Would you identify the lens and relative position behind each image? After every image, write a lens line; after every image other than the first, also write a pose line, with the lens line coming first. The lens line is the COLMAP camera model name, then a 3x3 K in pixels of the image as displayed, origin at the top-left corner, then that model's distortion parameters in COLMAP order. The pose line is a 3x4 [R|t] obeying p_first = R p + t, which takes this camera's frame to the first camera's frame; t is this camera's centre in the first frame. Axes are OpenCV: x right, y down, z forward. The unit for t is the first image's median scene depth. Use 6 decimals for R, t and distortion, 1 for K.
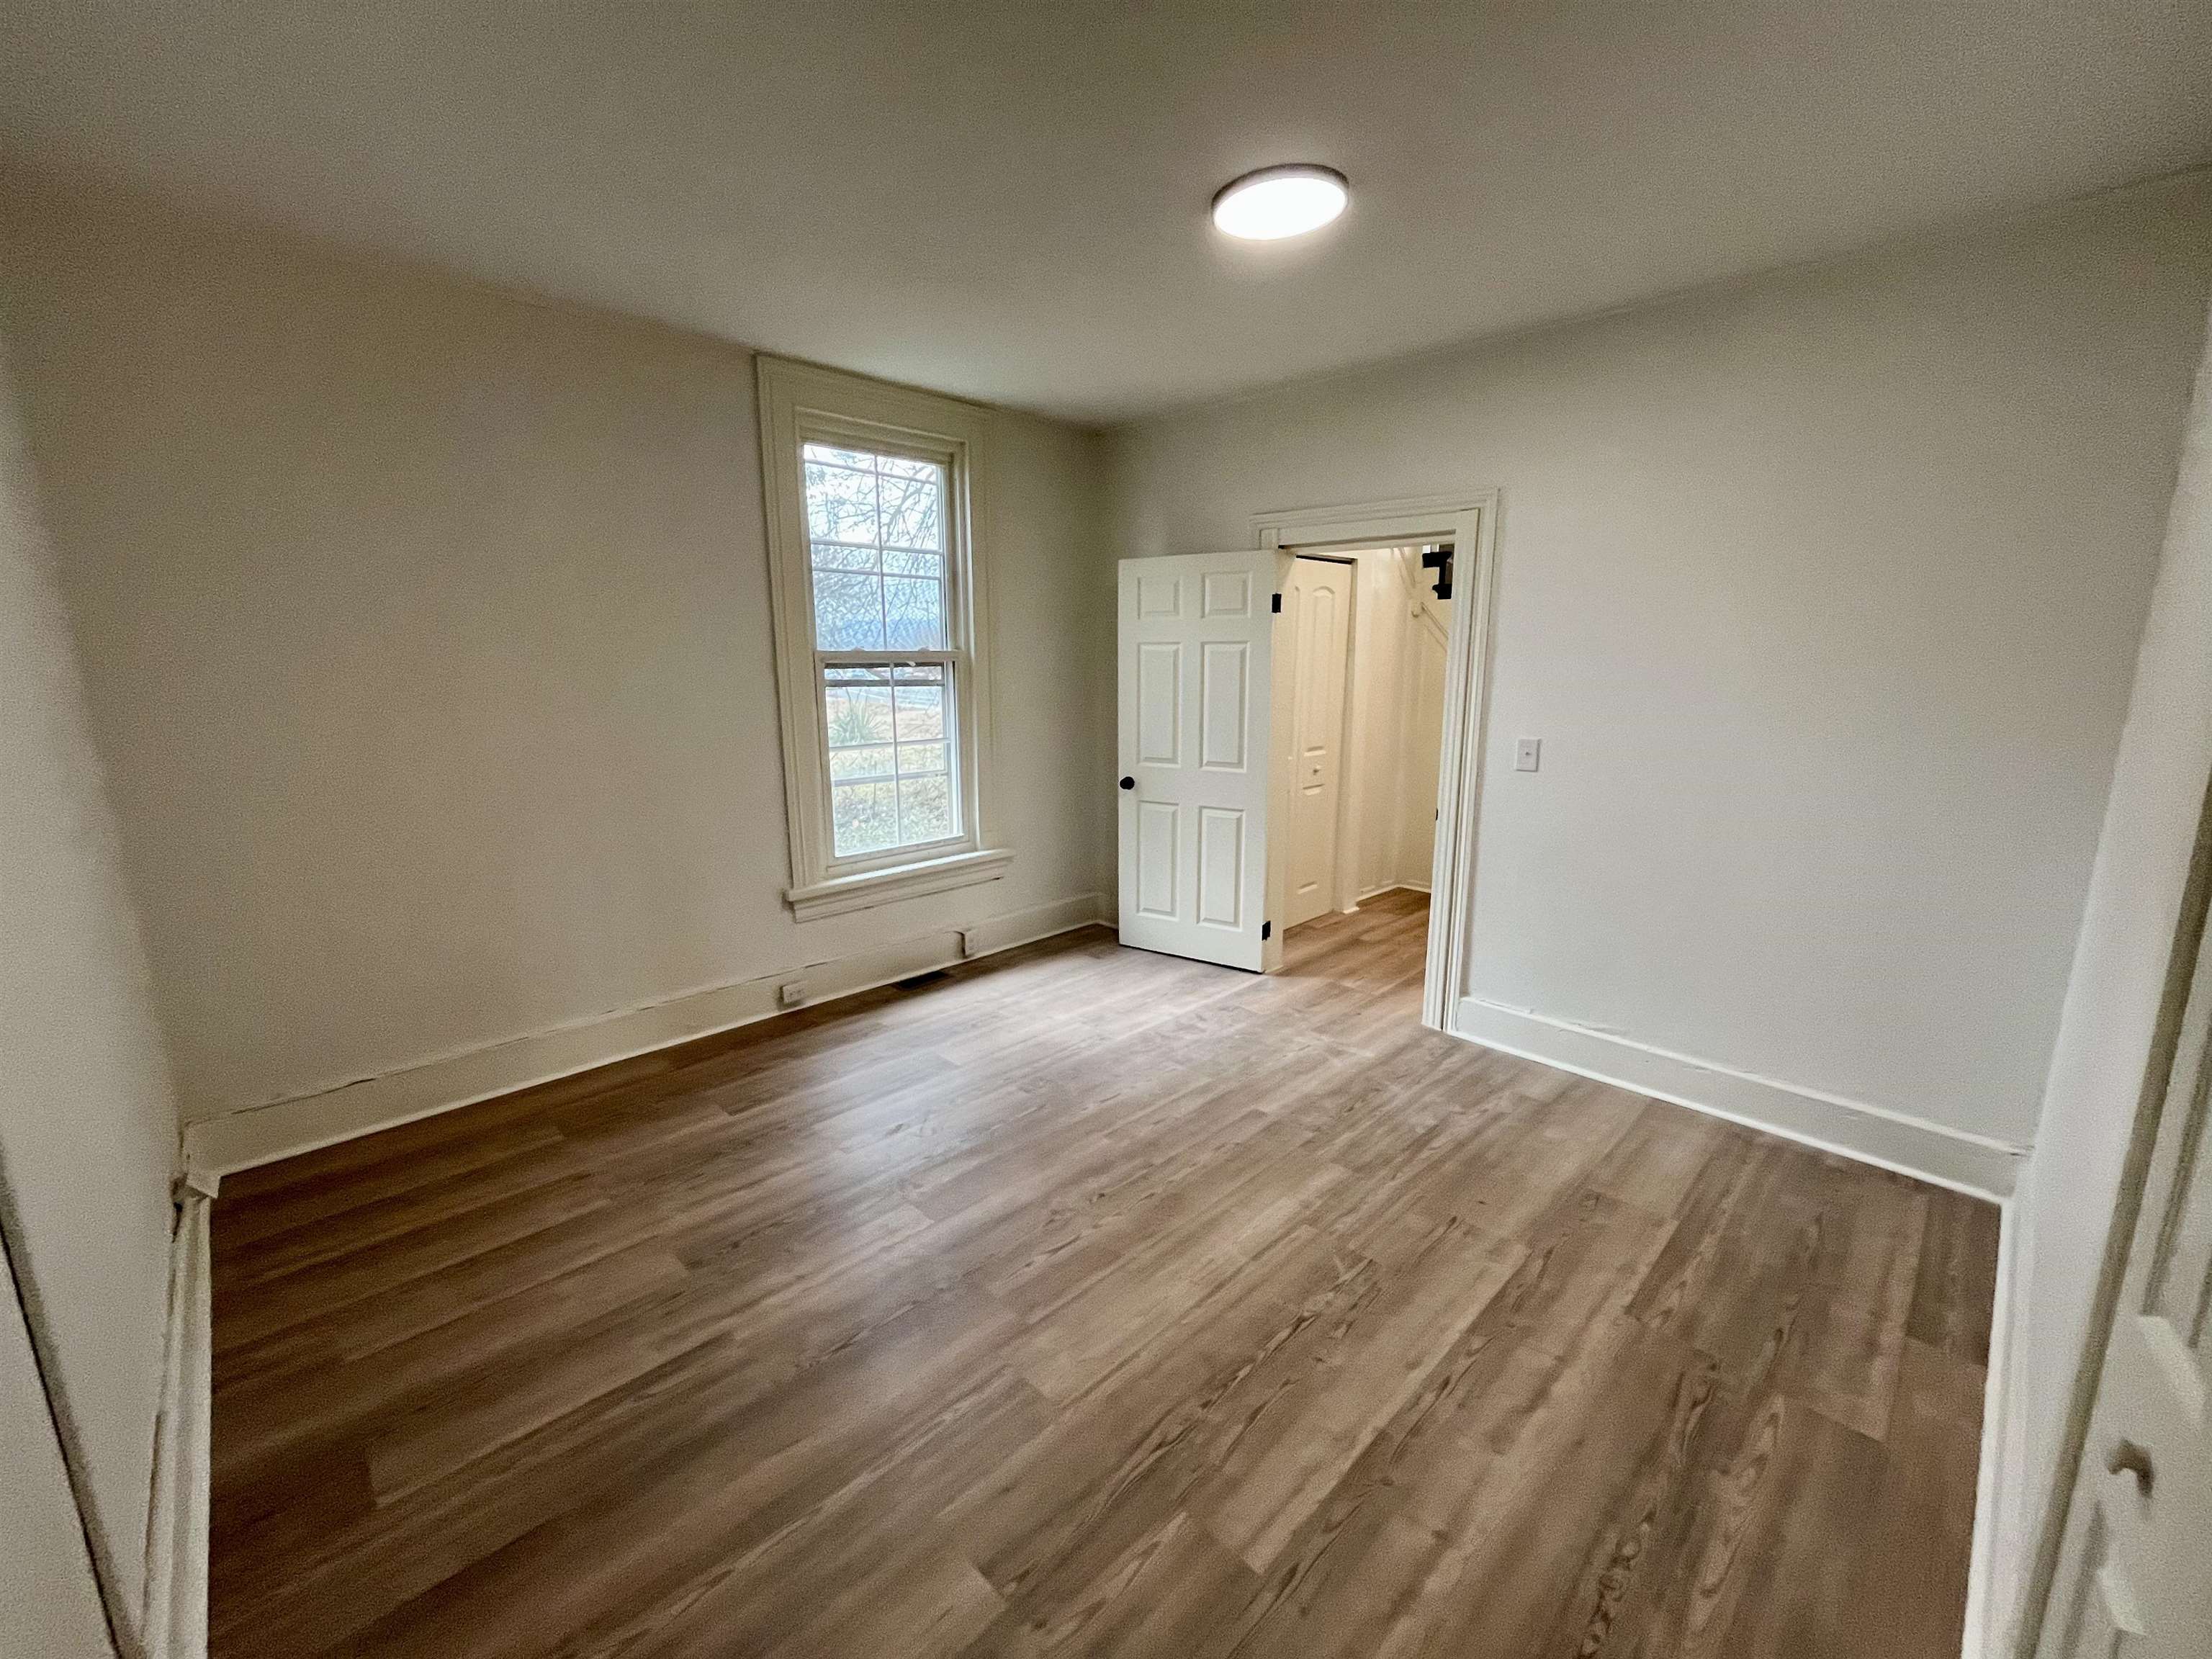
lens RADIAL K [[900.0, 0, 1102.4], [0, 900.0, 827.9], [0, 0, 1]] dist [-0.003297, -0.000221]
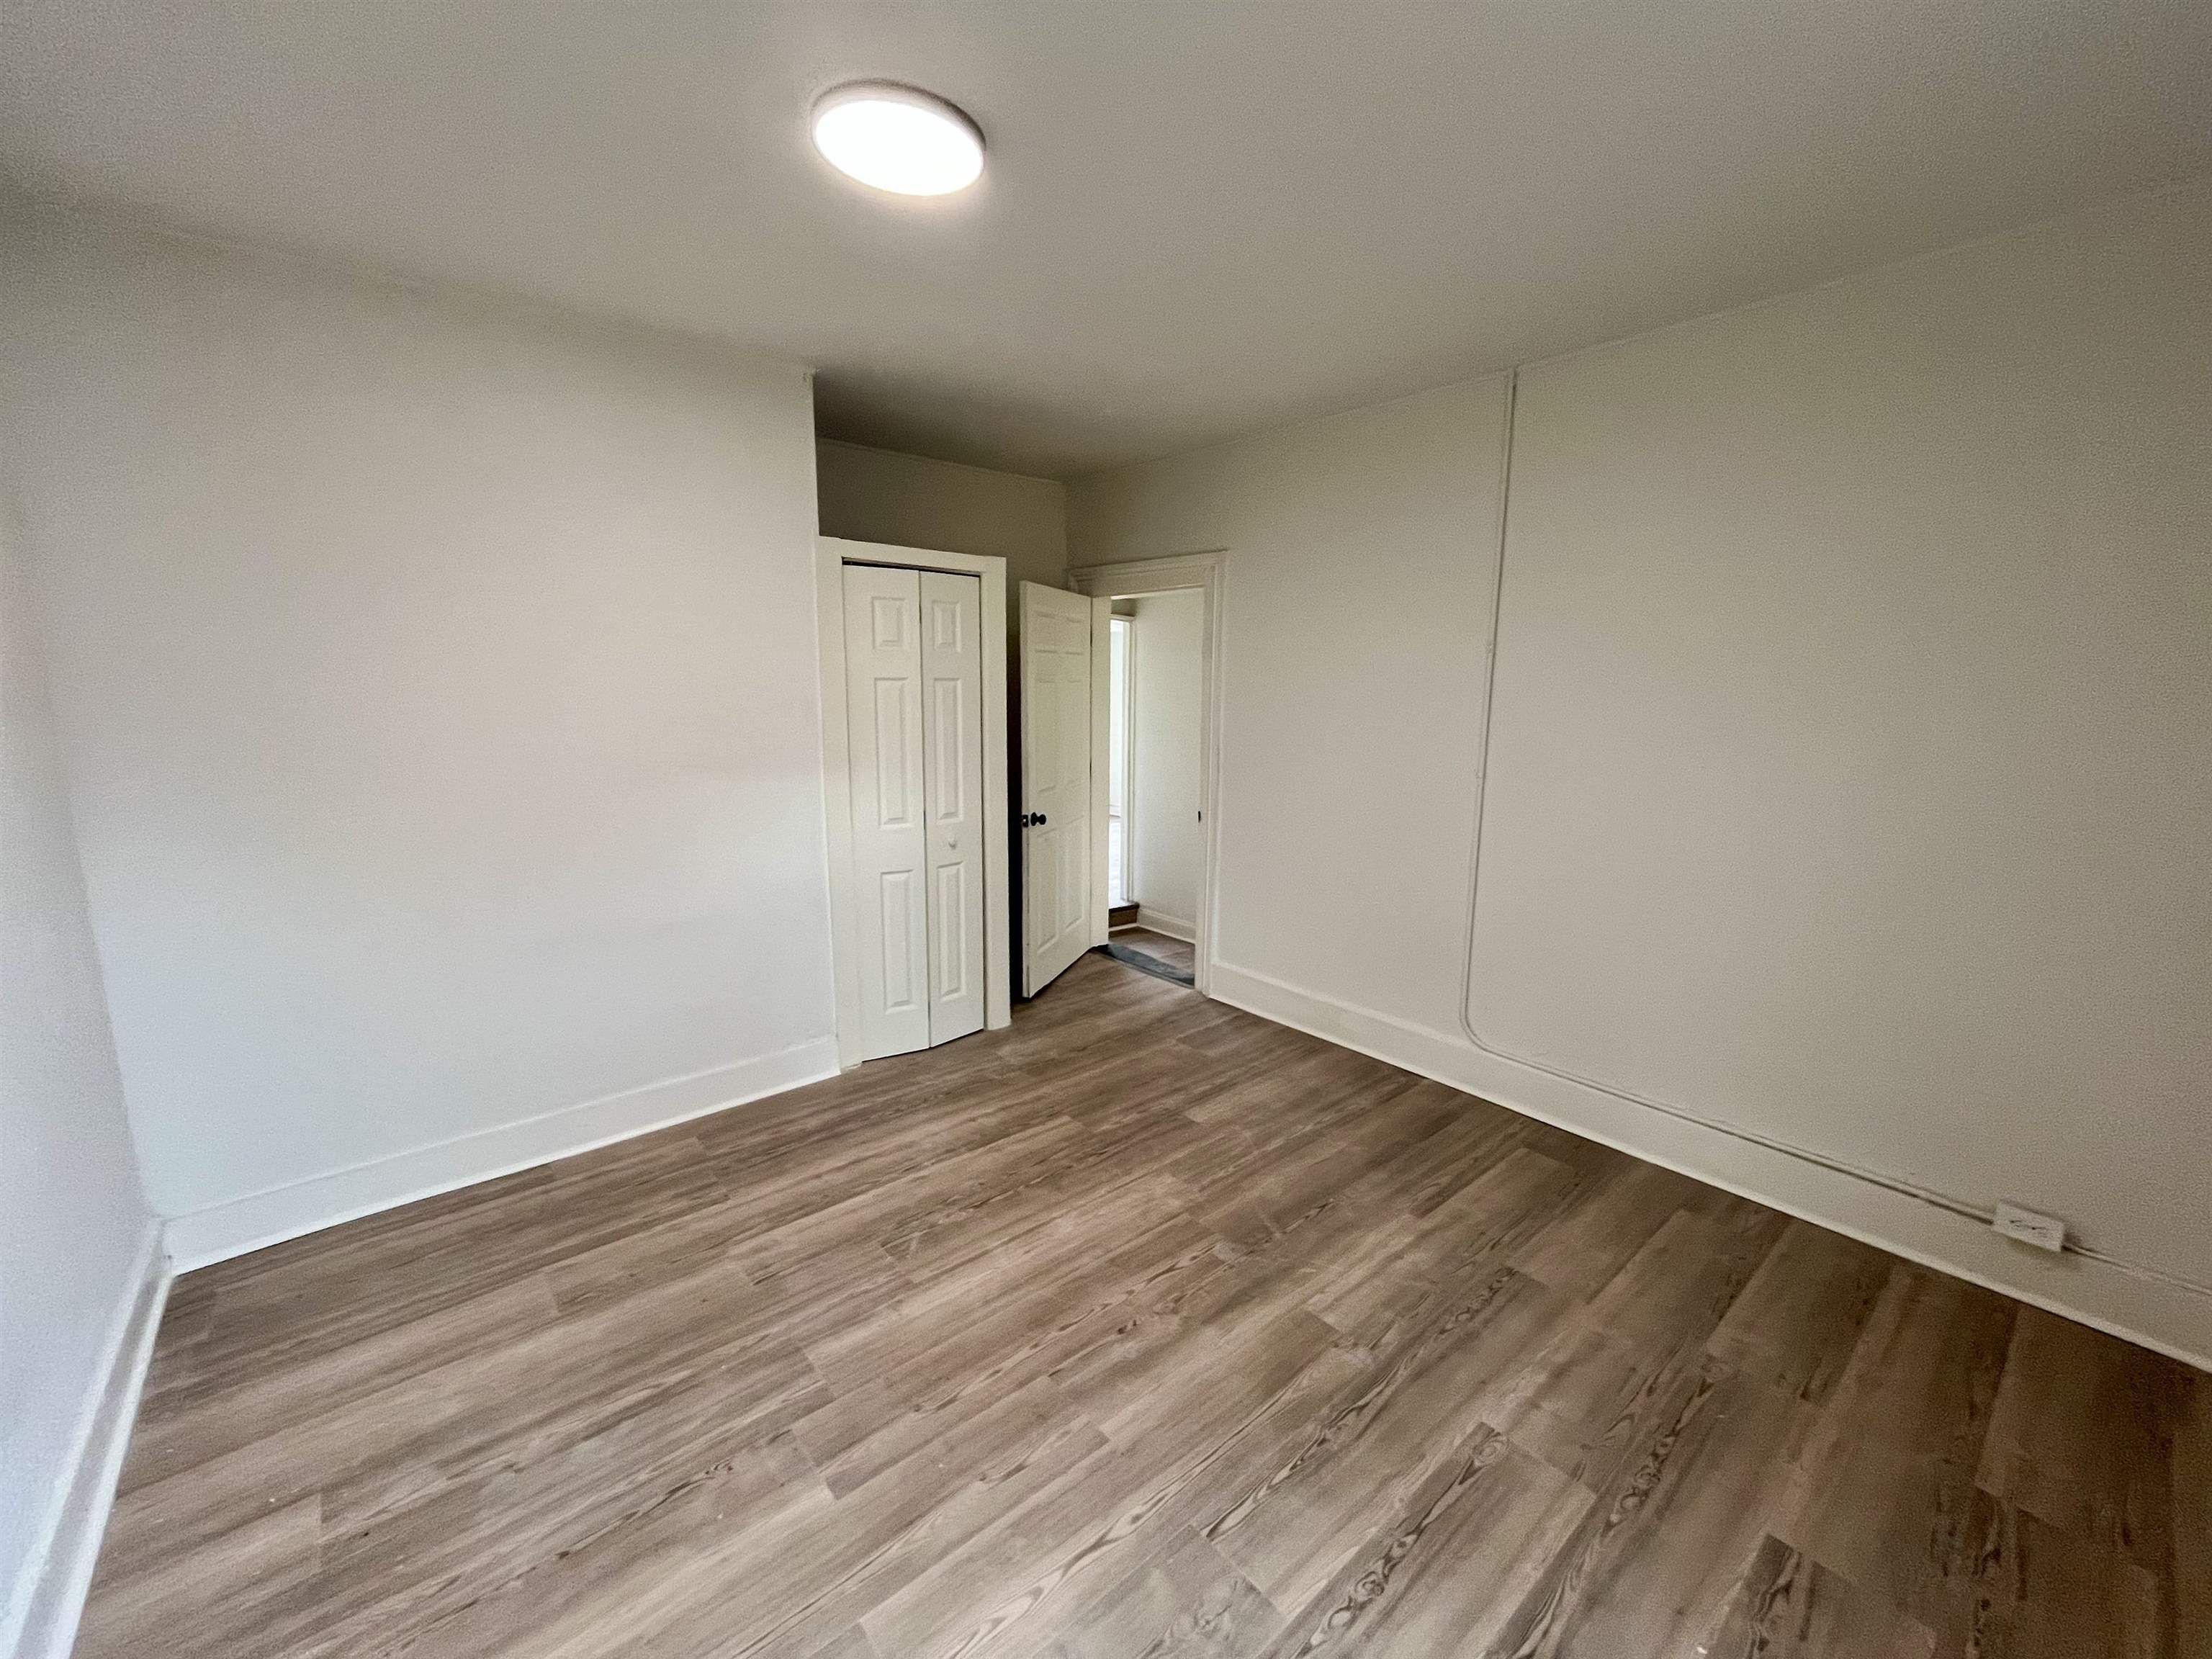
lens RADIAL K [[900.0, 0, 1102.4], [0, 900.0, 827.9], [0, 0, 1]] dist [-0.003297, -0.000221]
pose [[-0.996851, -0.013302, 0.078176, -0.048856], [0.014645, 0.937992, 0.346348, -0.376587], [-0.077935, 0.346402, -0.934843, 1.824774]]
